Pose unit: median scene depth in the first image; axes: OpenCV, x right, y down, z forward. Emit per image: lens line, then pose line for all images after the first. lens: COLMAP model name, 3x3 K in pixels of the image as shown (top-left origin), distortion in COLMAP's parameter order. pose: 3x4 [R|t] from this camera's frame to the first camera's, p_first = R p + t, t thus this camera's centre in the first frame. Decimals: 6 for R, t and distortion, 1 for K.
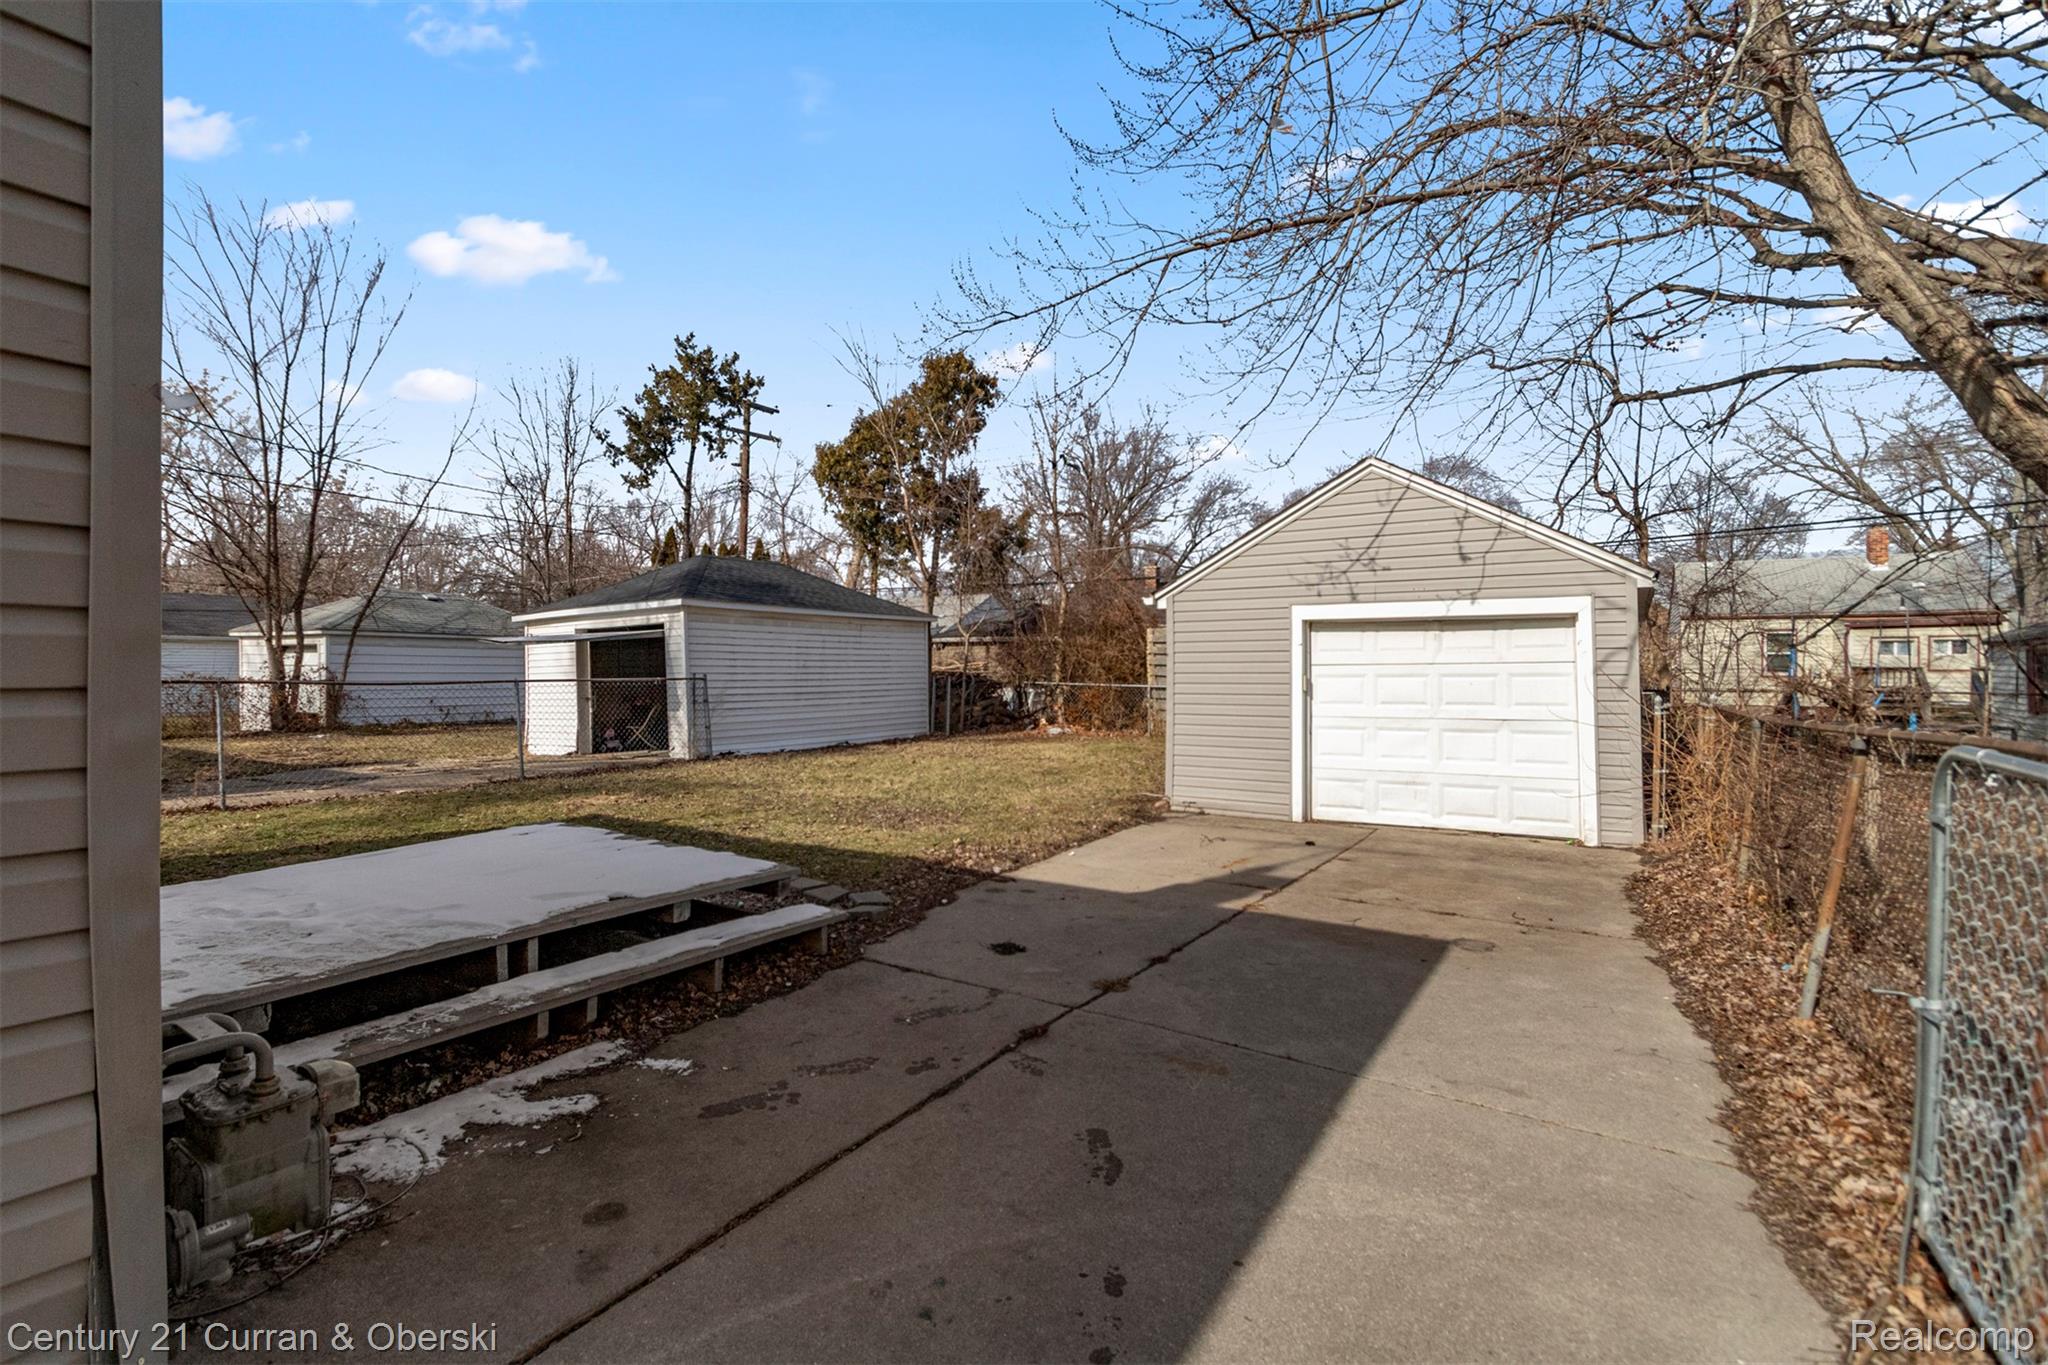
lens RADIAL K [[951.0, 0, 1022.7], [0, 951.0, 679.5], [0, 0, 1]] dist [-0.000440, 0.000549]
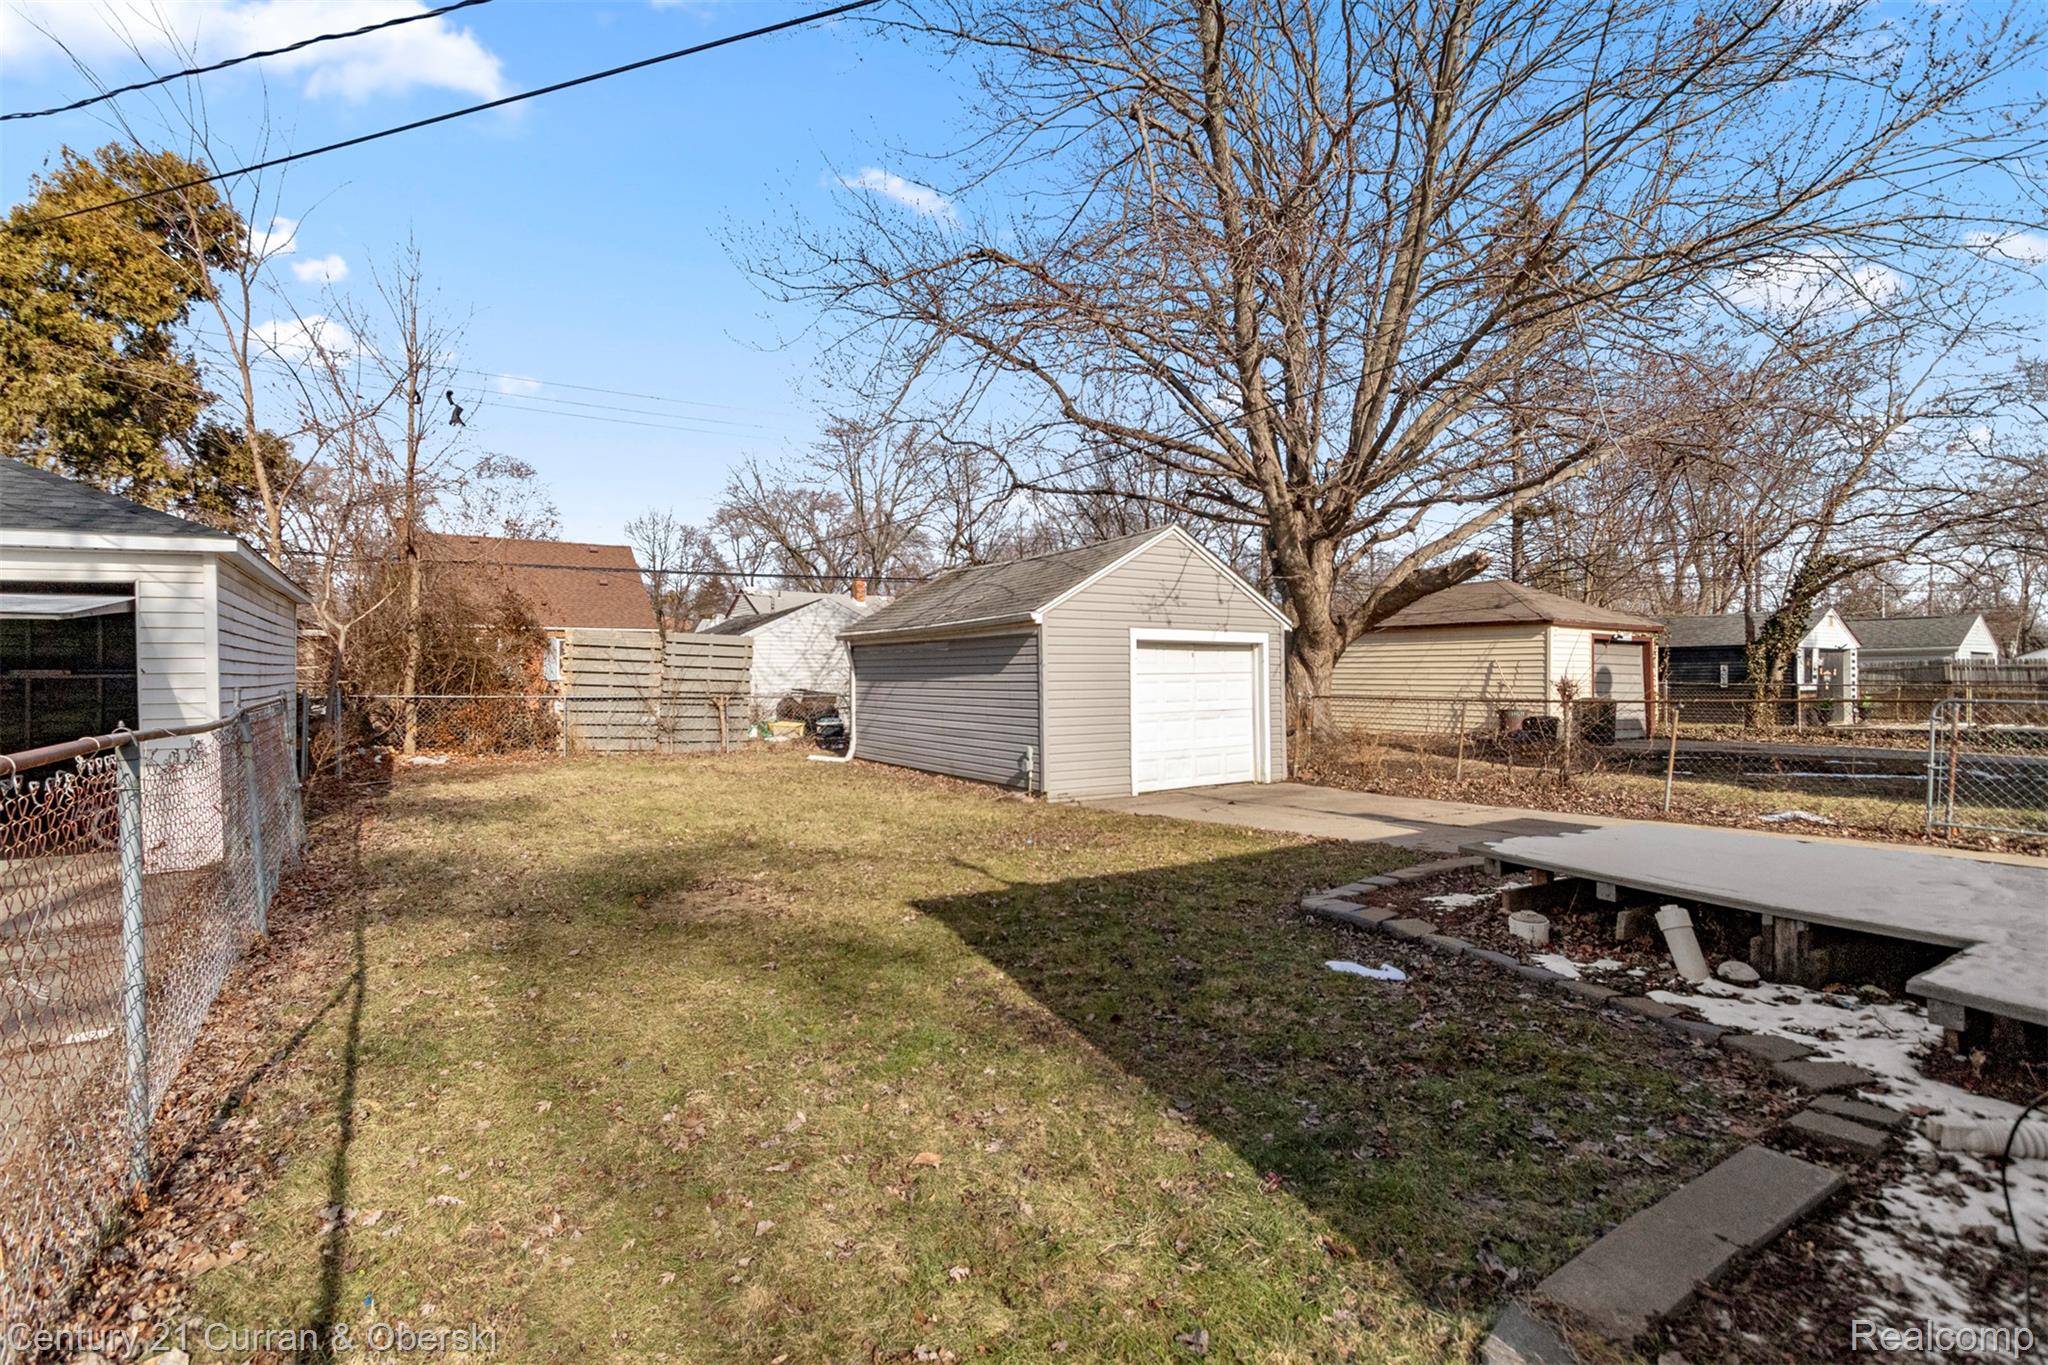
lens RADIAL K [[951.0, 0, 1019.2], [0, 951.0, 676.0], [0, 0, 1]] dist [-0.000440, 0.000549]
pose [[0.417285, -0.000846, 0.908775, -0.947992], [0.011317, 0.999927, -0.004265, -0.008981], [-0.908705, 0.012065, 0.417264, 0.605056]]
